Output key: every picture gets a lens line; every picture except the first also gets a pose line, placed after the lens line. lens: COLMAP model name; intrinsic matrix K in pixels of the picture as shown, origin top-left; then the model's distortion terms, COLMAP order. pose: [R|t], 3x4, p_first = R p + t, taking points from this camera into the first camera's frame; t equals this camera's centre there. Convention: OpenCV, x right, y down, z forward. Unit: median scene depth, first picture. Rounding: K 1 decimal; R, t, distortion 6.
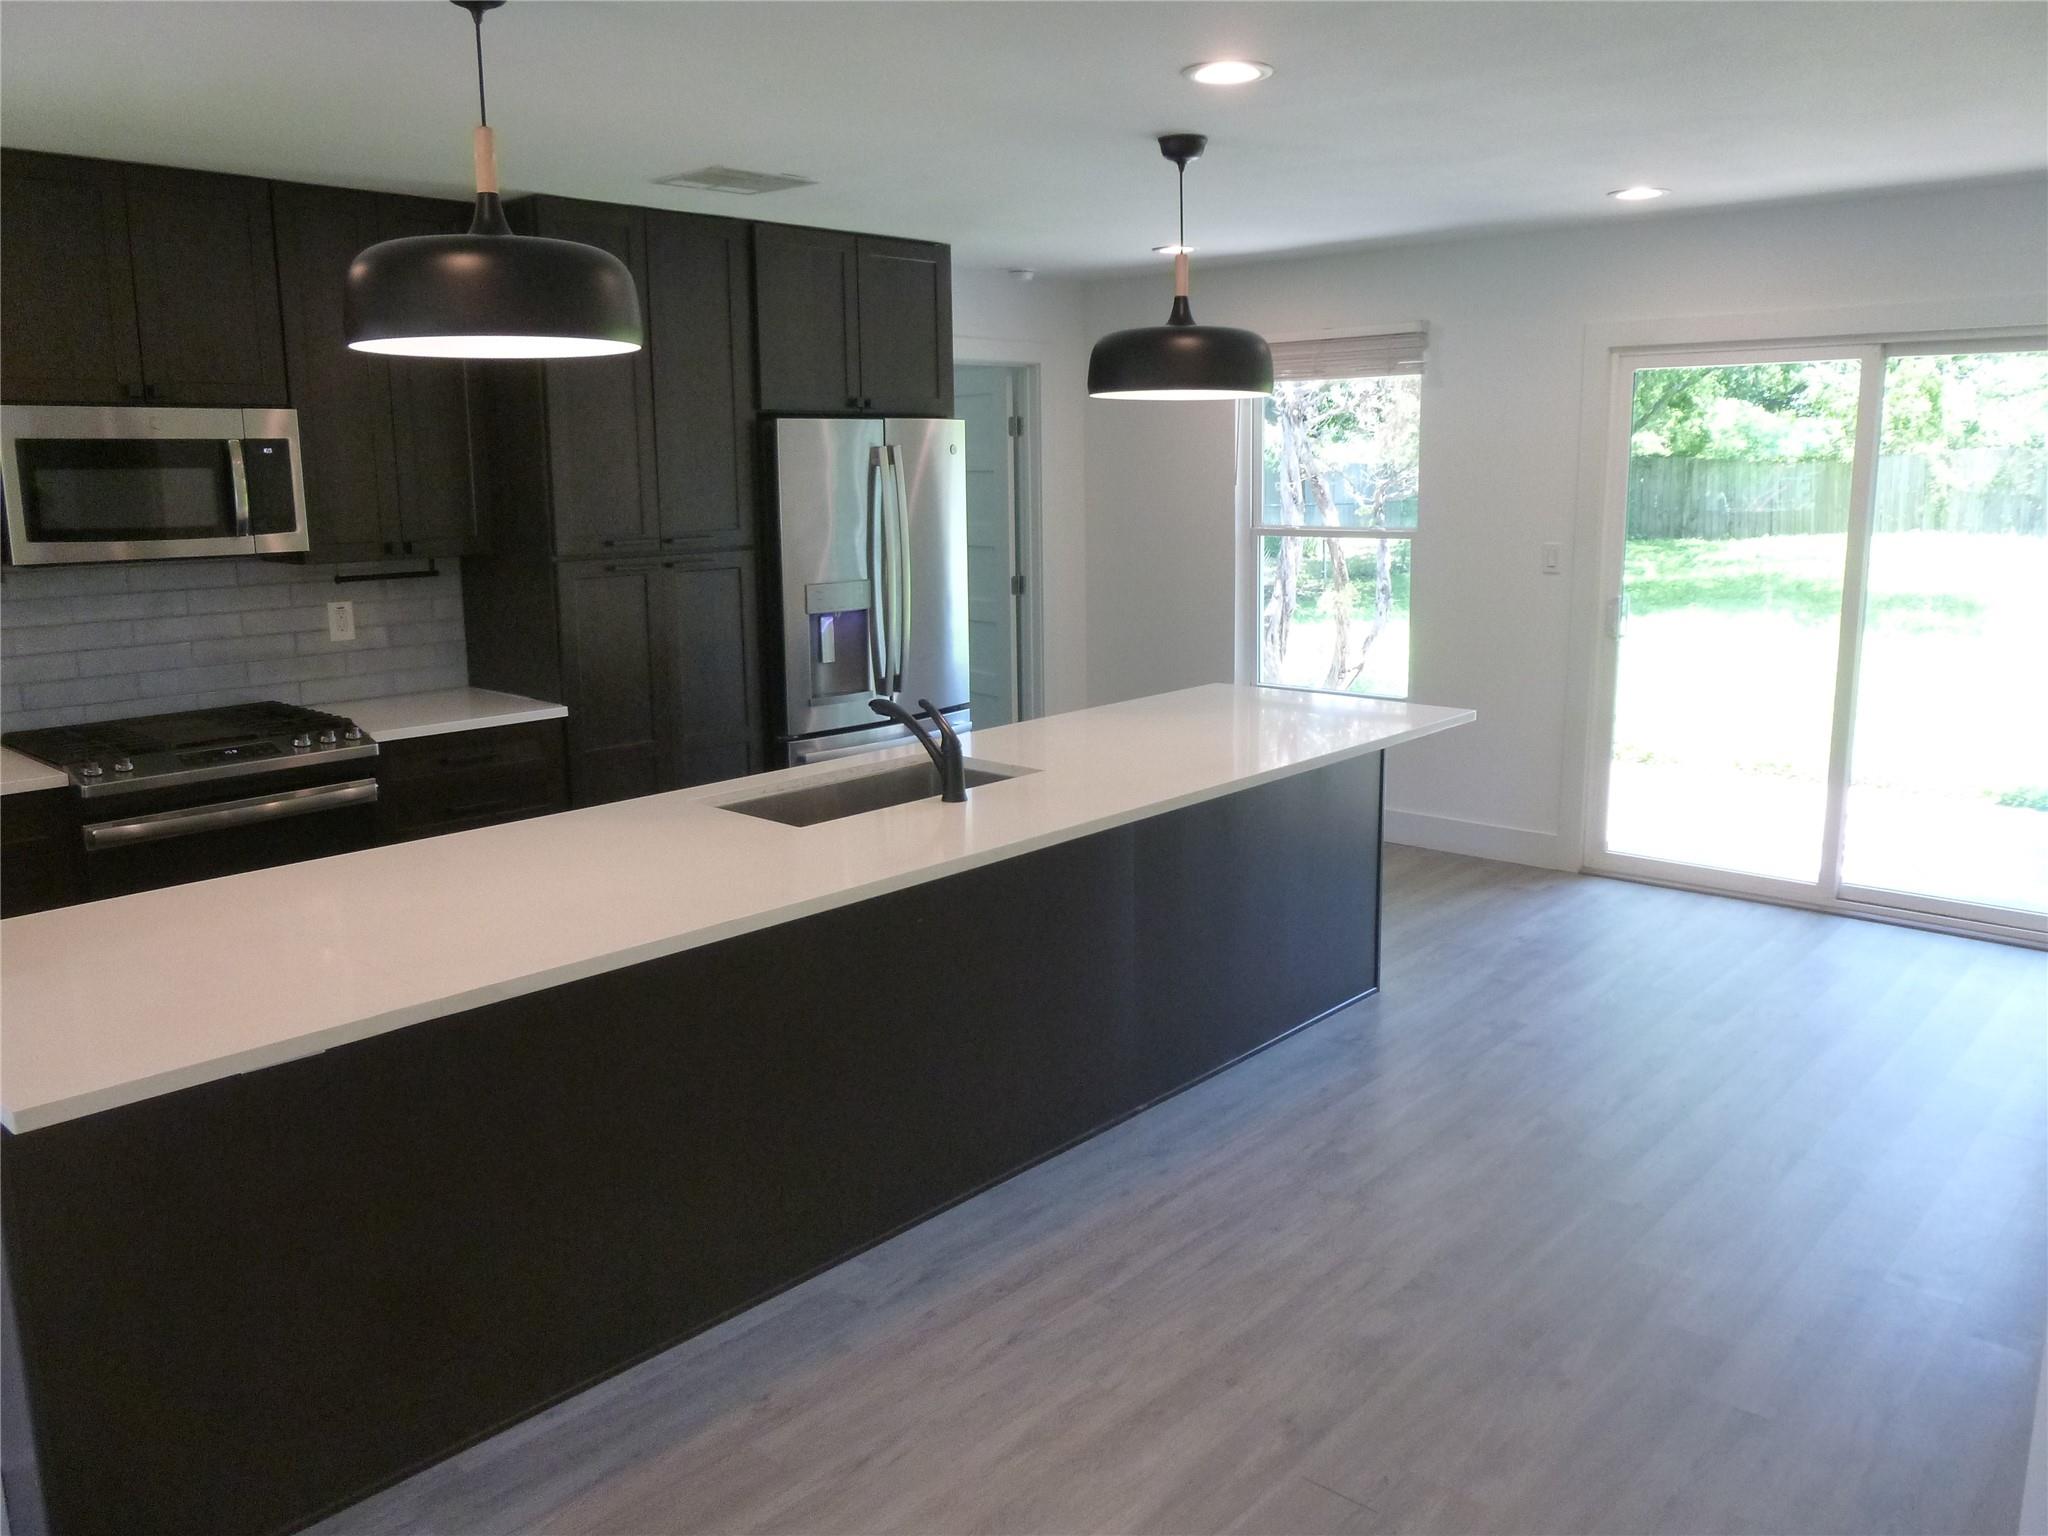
lens RADIAL K [[1568.3, 0, 1062.5], [0, 1568.3, 765.2], [0, 0, 1]] dist [-0.016079, 0.000782]
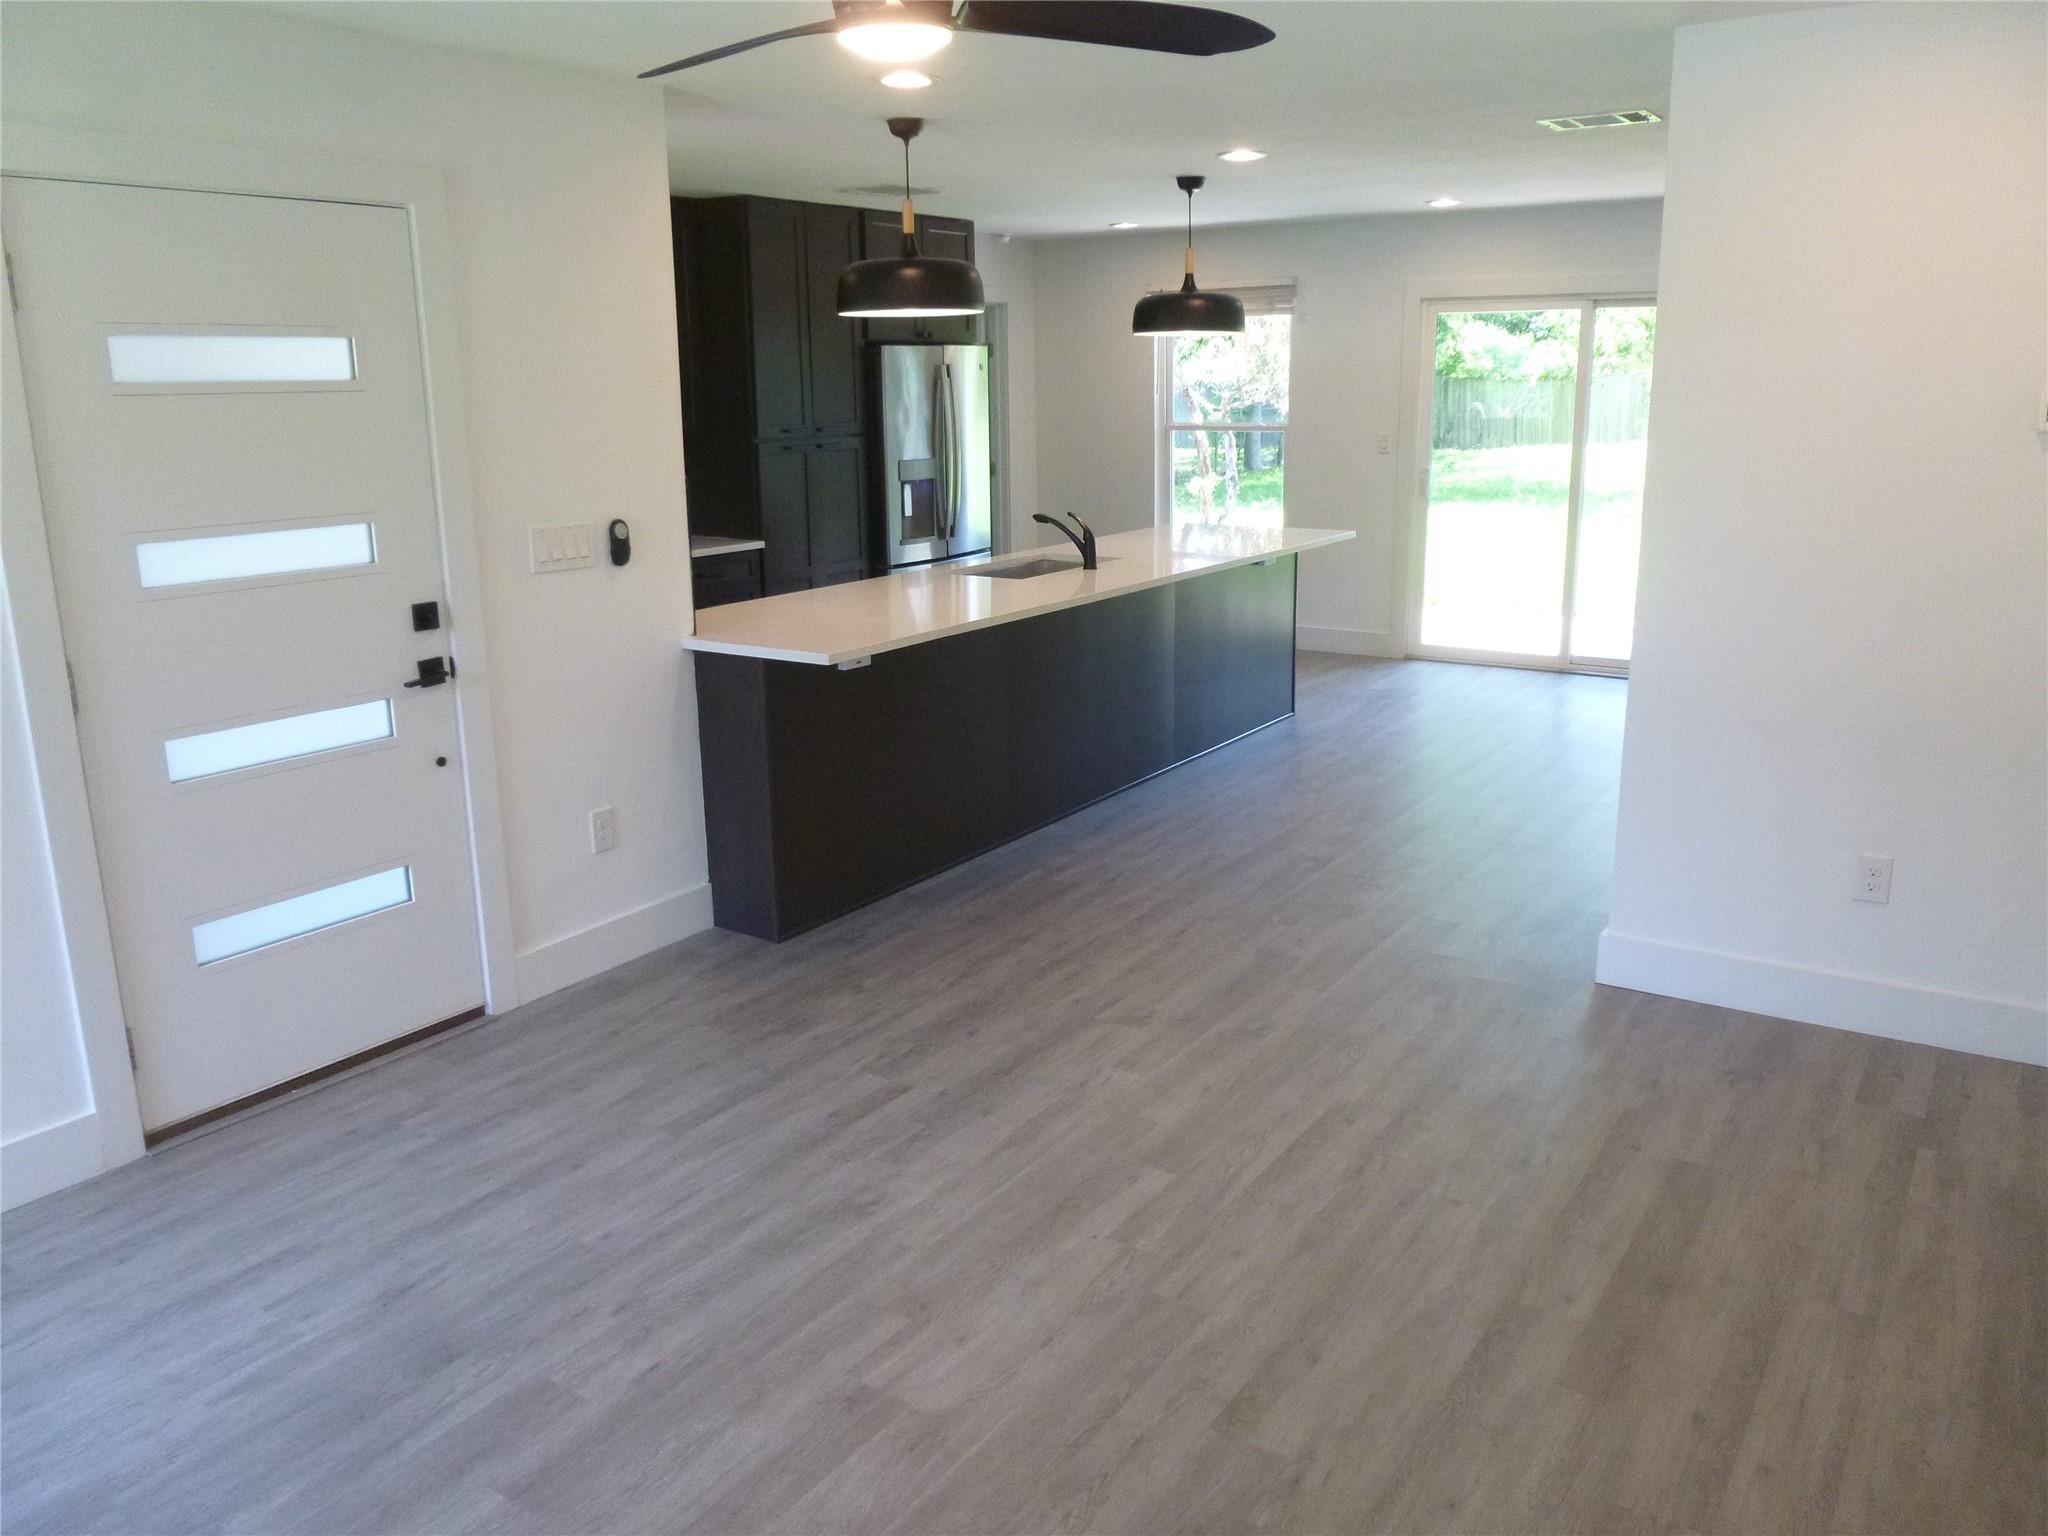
lens RADIAL K [[1499.7, 0, 1077.4], [0, 1499.7, 762.0], [0, 0, 1]] dist [-0.038244, 0.002884]
pose [[0.989763, -0.035724, 0.138176, -0.222976], [0.027580, 0.997793, 0.060410, 0.093348], [-0.140029, -0.055980, 0.988564, -0.456866]]
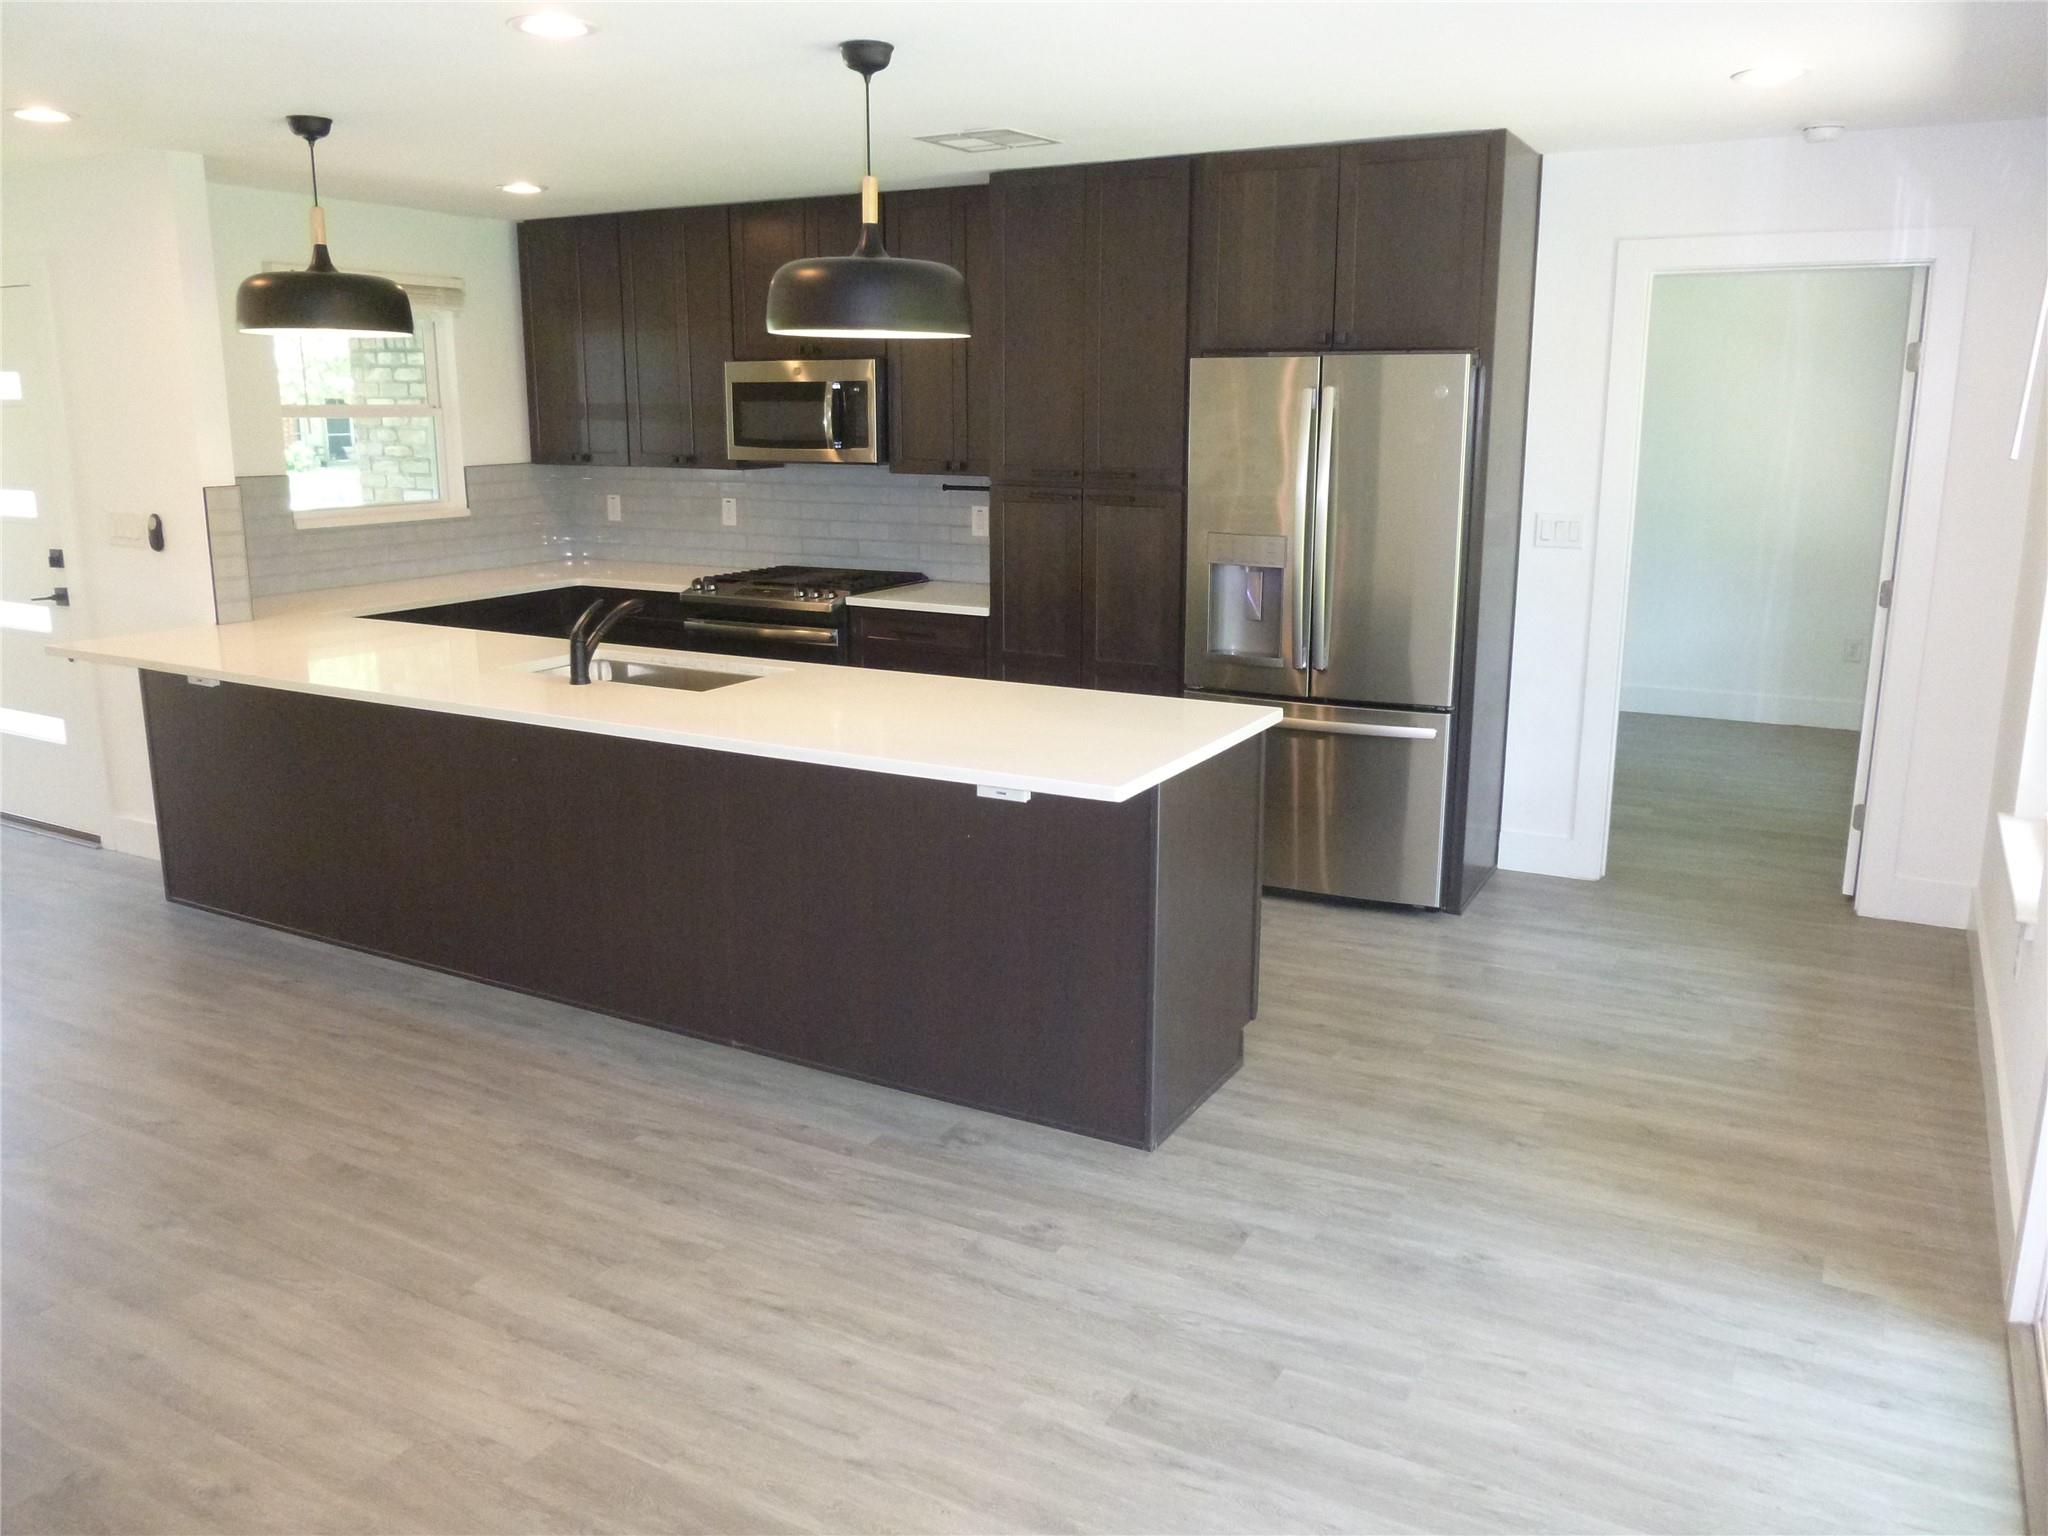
lens RADIAL K [[1583.5, 0, 1034.0], [0, 1583.5, 763.7], [0, 0, 1]] dist [-0.058678, 0.053522]
pose [[0.209056, 0.226779, -0.951245, 0.821473], [-0.194188, 0.962994, 0.186903, -0.148539], [0.958429, 0.145647, 0.245358, 0.729251]]
